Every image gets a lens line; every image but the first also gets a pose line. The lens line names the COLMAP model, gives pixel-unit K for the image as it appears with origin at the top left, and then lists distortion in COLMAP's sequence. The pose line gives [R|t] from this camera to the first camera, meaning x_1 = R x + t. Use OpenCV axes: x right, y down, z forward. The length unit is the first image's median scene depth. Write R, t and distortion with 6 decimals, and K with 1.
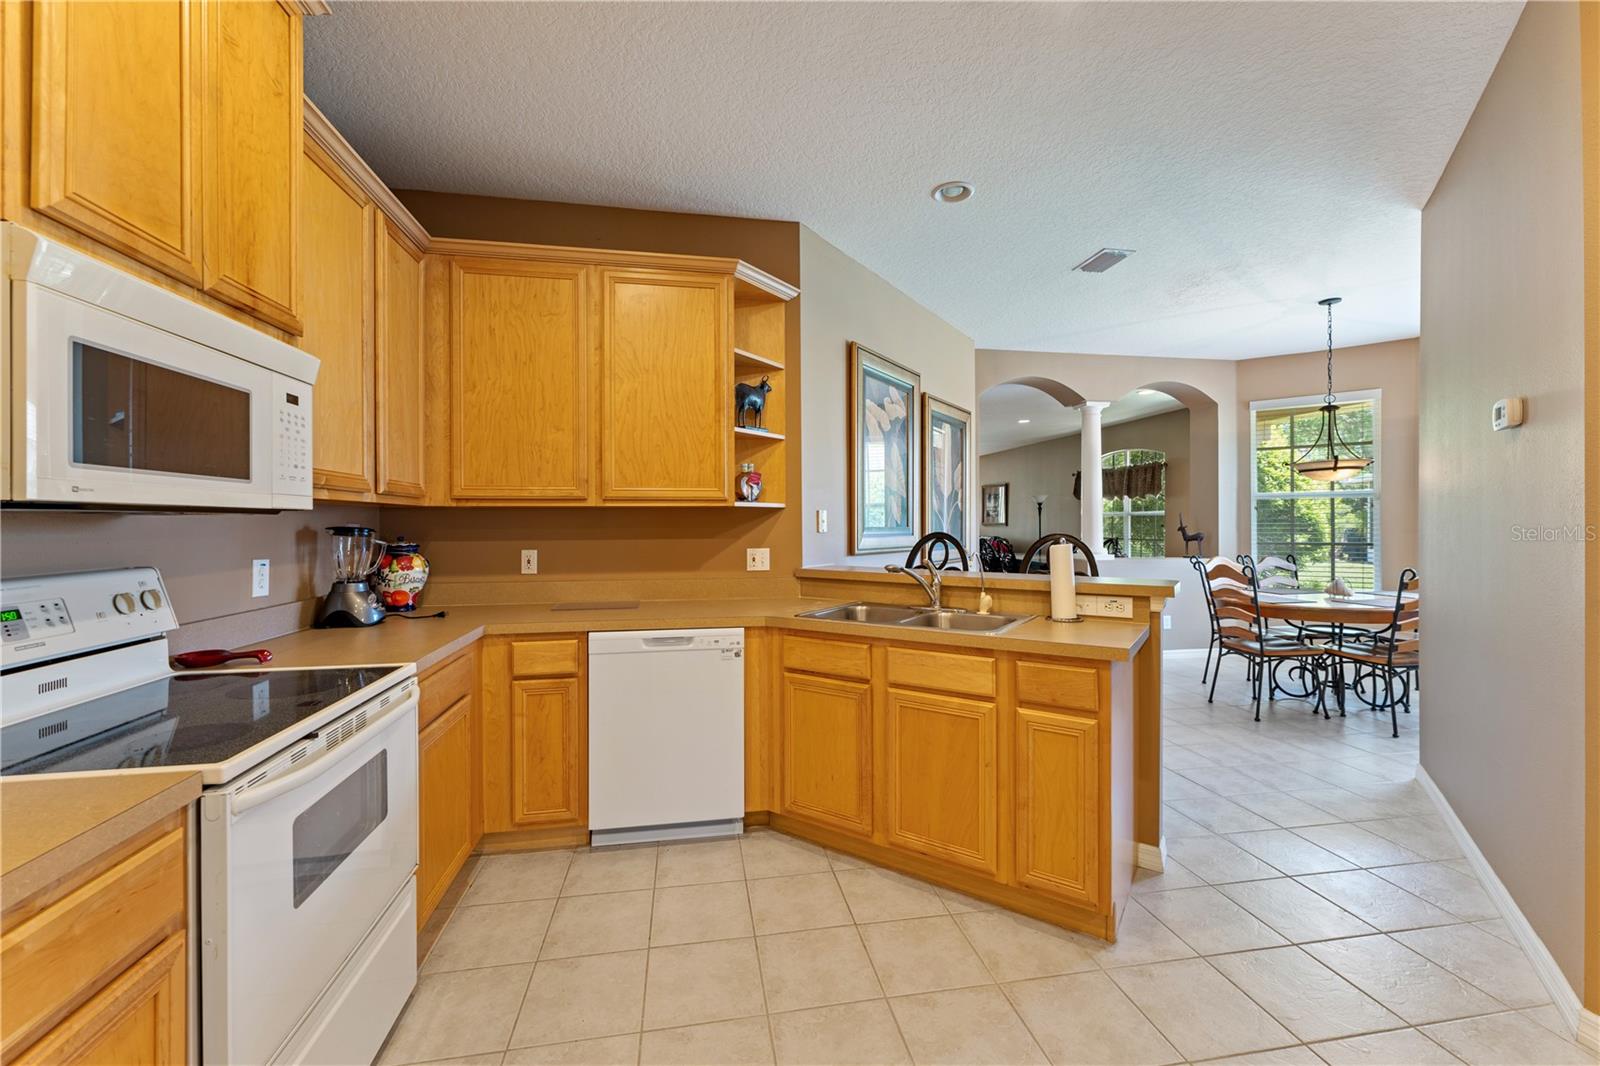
lens RADIAL K [[641.5, 0, 793.8], [0, 641.5, 527.2], [0, 0, 1]] dist [0.001517, 0.000105]
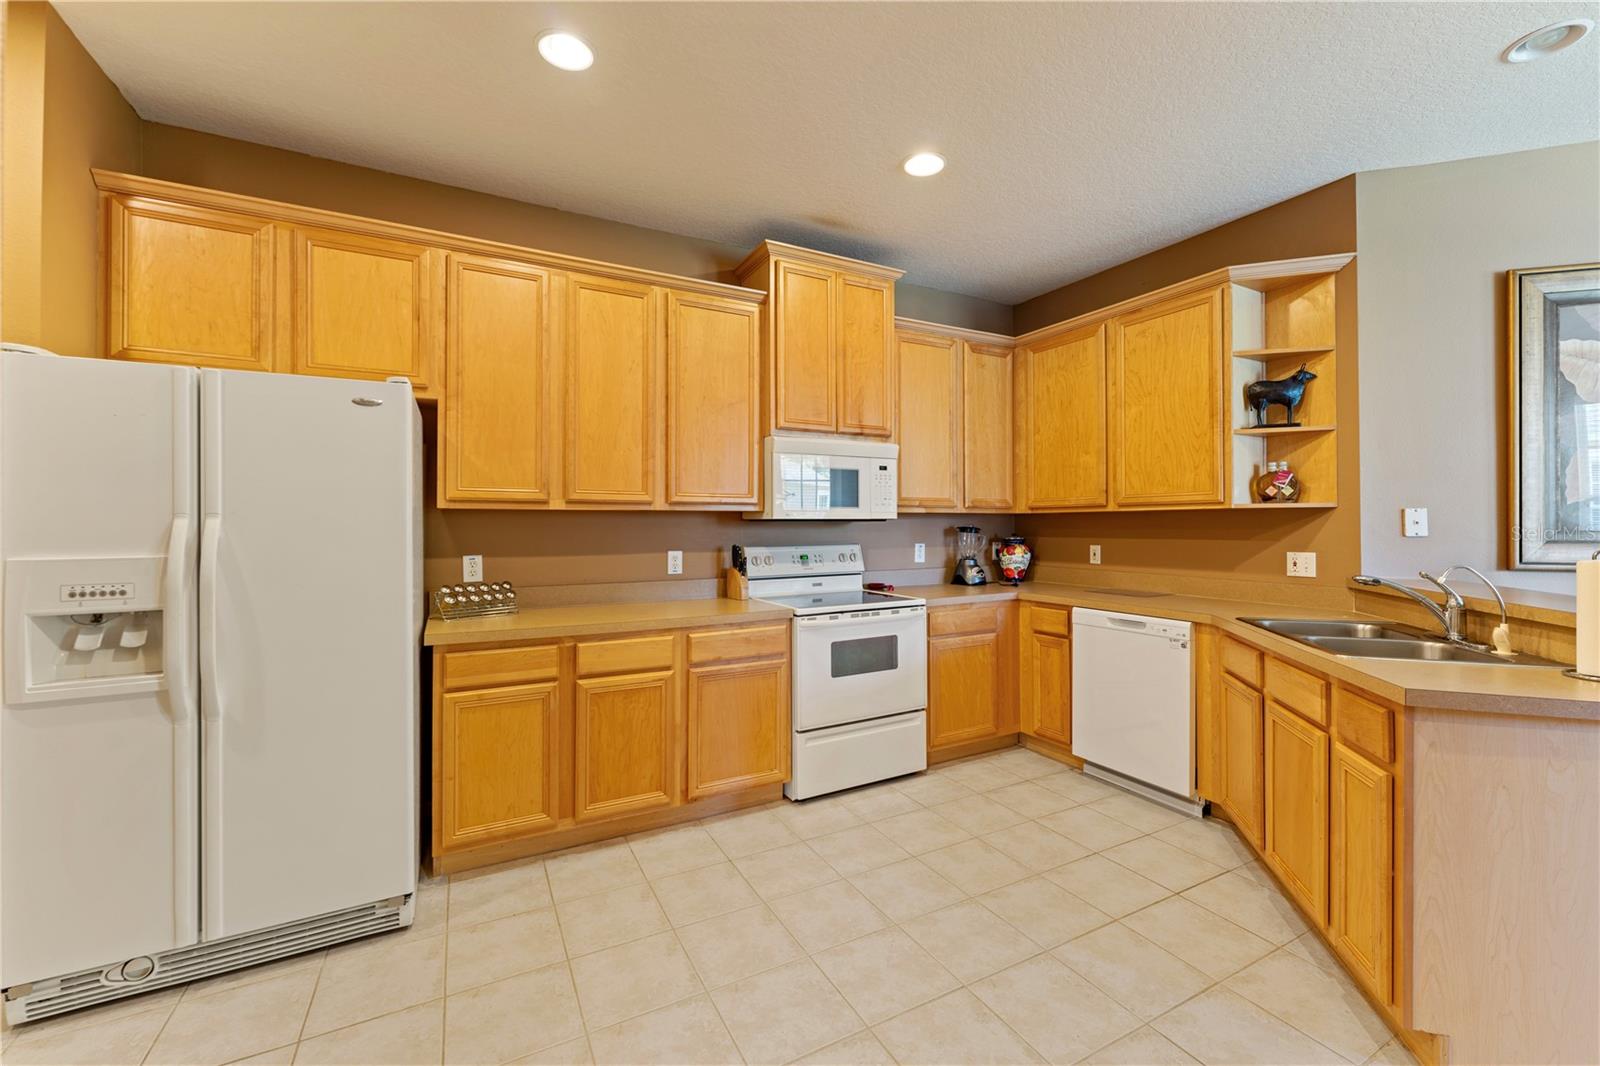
lens RADIAL K [[641.5, 0, 793.8], [0, 641.5, 527.2], [0, 0, 1]] dist [0.001517, 0.000105]
pose [[0.304018, 0.005618, -0.952650, 0.761484], [-0.003419, 0.999983, 0.004806, -0.006176], [0.952660, 0.001796, 0.304032, 0.037127]]
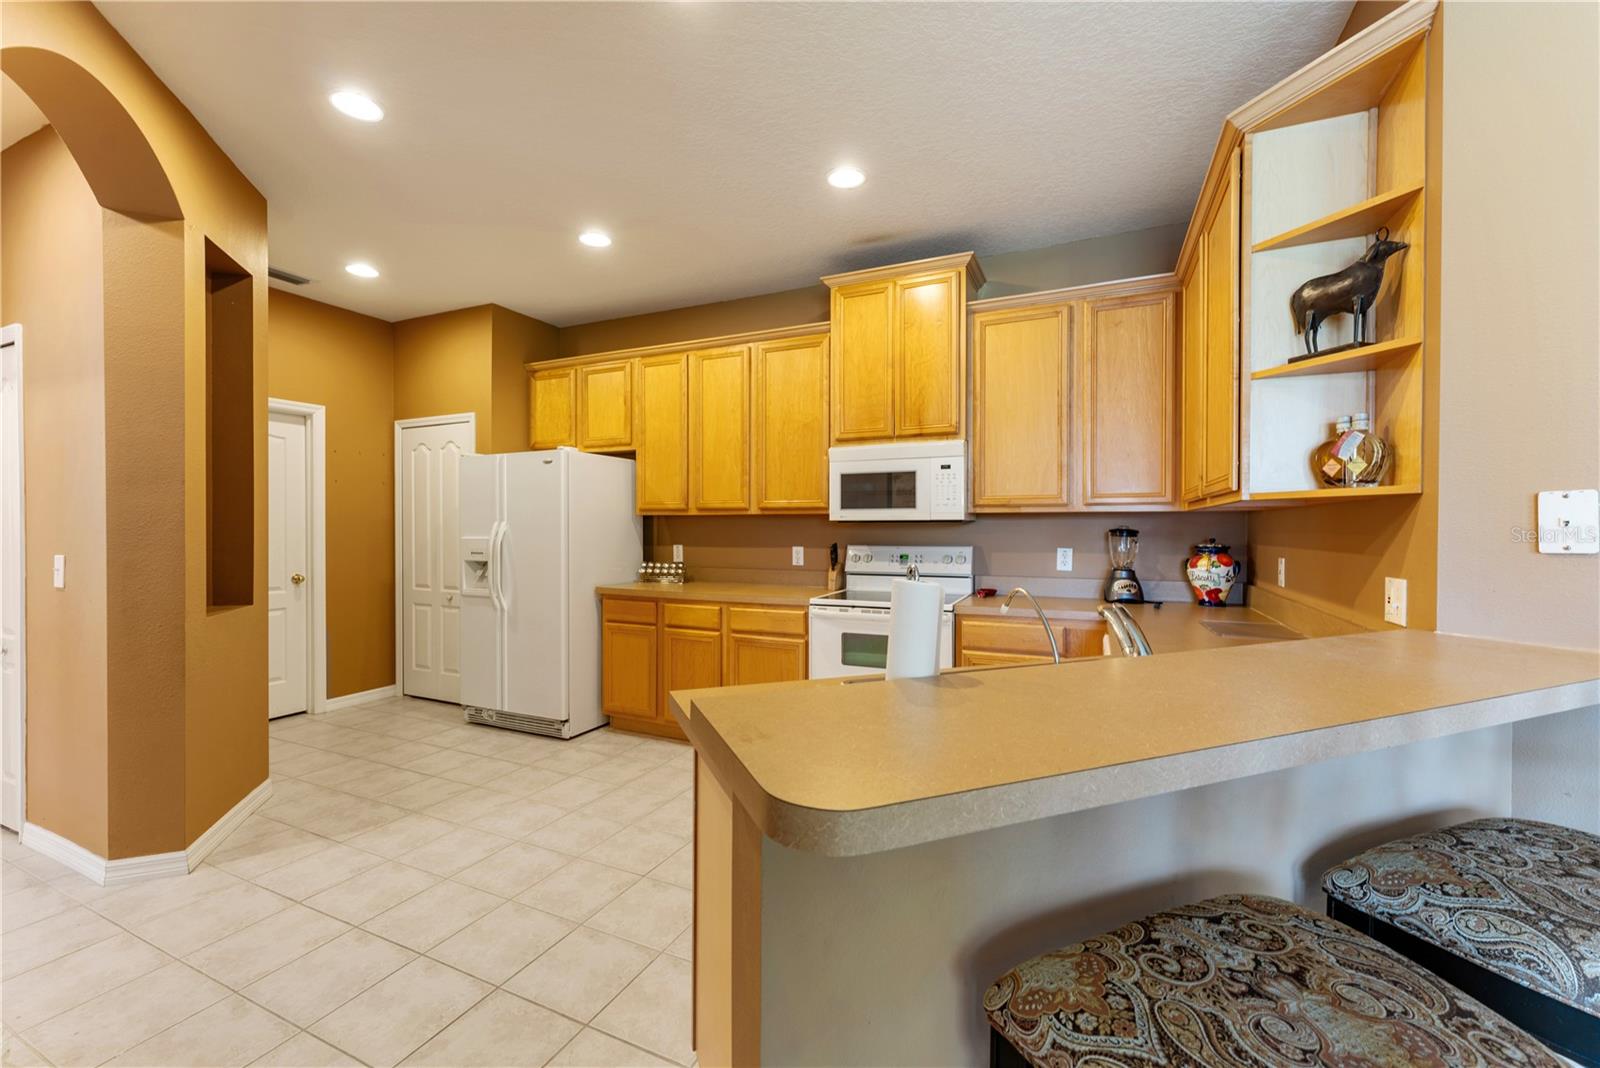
lens RADIAL K [[637.4, 0, 801.1], [0, 637.4, 538.5], [0, 0, 1]] dist [-0.000789, -0.000033]
pose [[-0.563984, 0.016913, -0.825613, 0.766704], [-0.004646, 0.999709, 0.023653, -0.009116], [0.825773, 0.017176, -0.563741, 1.145447]]
